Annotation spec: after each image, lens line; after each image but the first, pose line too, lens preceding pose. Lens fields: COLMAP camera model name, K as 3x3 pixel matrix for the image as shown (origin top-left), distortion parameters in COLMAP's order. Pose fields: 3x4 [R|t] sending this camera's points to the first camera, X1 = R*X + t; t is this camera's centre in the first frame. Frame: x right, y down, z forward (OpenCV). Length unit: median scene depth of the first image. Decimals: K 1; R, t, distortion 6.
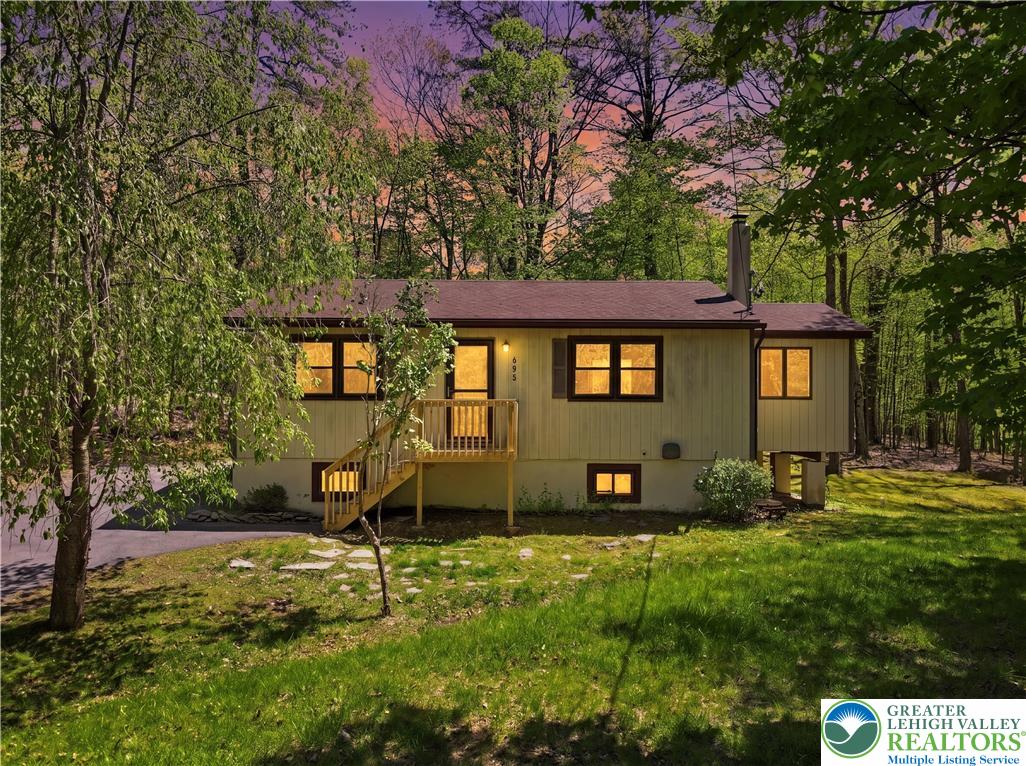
lens RADIAL K [[730.1, 0, 513.0], [0, 730.1, 383.0], [0, 0, 1]] dist [0.023677, -0.001607]
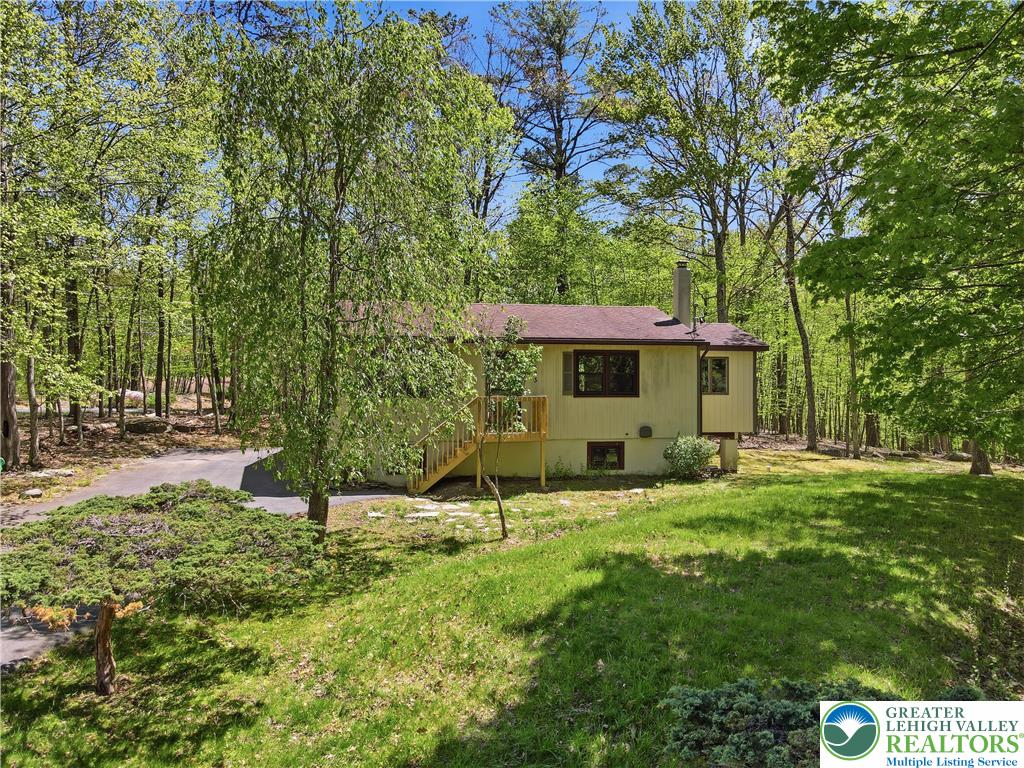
lens RADIAL K [[728.7, 0, 512.0], [0, 728.7, 384.0], [0, 0, 1]] dist [0.023677, -0.001607]
pose [[0.982168, -0.003210, 0.187978, -0.300109], [0.002045, 0.999977, 0.006392, -0.008940], [-0.187994, -0.005894, 0.982152, -0.332717]]
